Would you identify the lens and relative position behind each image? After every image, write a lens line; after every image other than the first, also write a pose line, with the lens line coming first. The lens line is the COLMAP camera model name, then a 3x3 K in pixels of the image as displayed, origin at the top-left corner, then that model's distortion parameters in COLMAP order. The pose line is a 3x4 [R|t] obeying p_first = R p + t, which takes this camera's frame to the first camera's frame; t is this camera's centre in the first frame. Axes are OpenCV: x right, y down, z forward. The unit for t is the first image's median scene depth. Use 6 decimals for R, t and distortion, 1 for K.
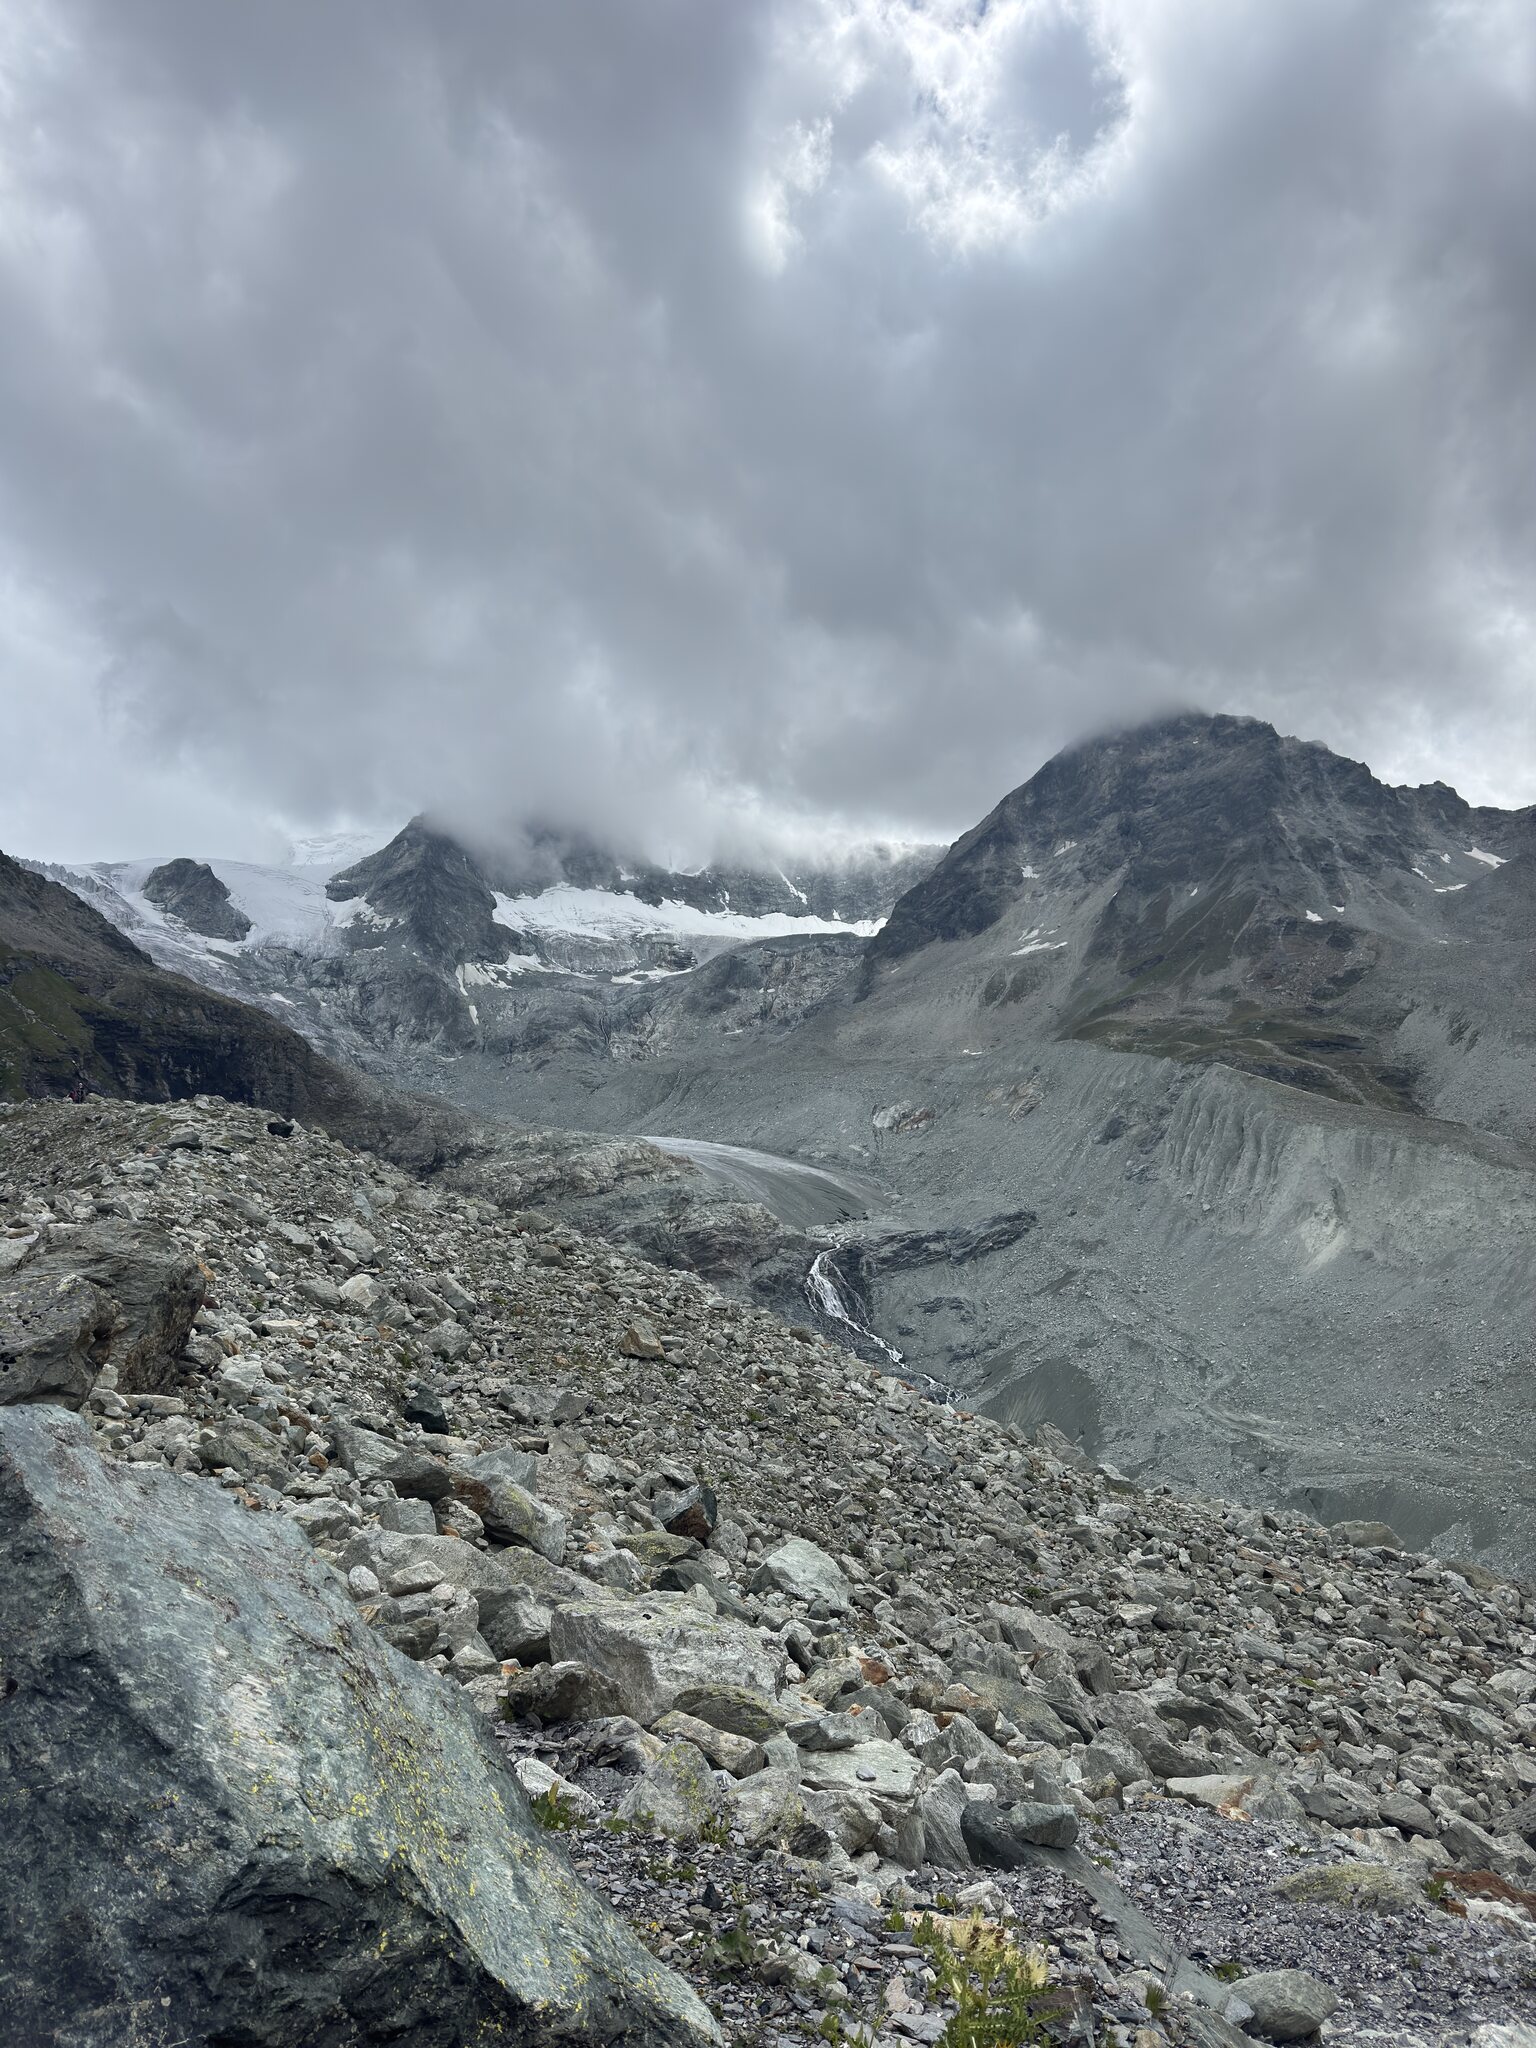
lens RADIAL K [[1240.9, 0, 768.0], [0, 1240.9, 1024.0], [0, 0, 1]] dist [-0.050141, -0.001613]
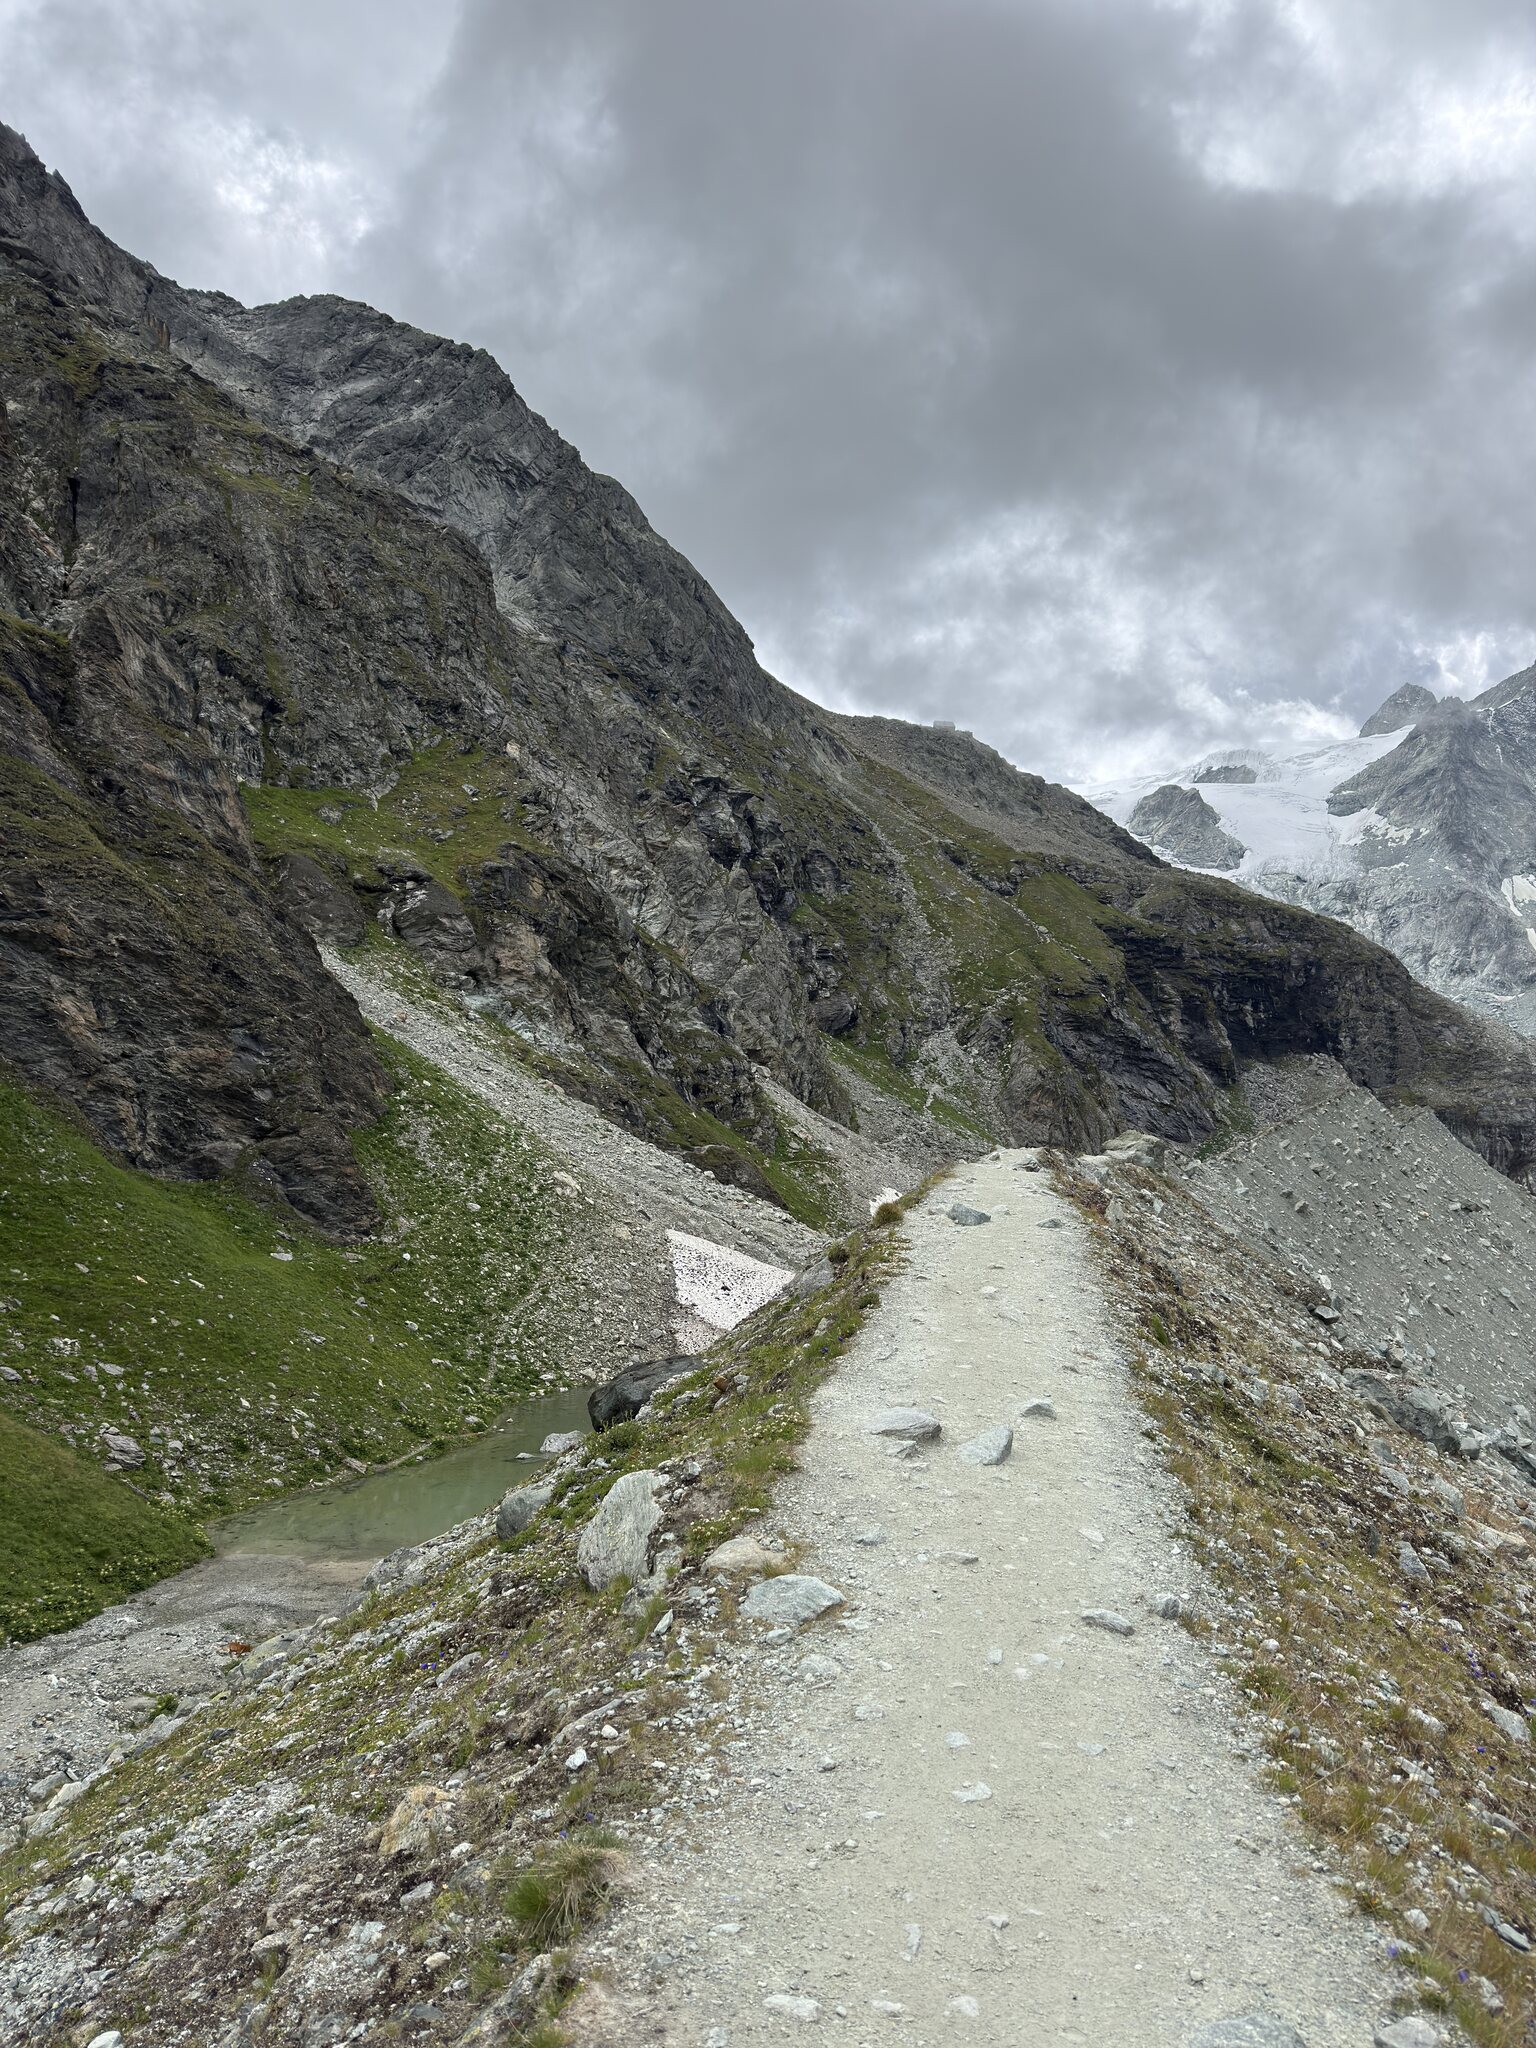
lens RADIAL K [[1240.9, 0, 768.0], [0, 1240.9, 1024.0], [0, 0, 1]] dist [-0.050141, -0.001613]
pose [[0.734988, -0.005099, -0.678061, -0.078278], [0.034178, 0.998979, 0.029535, 0.006656], [0.677218, -0.044883, 0.734412, 0.119389]]
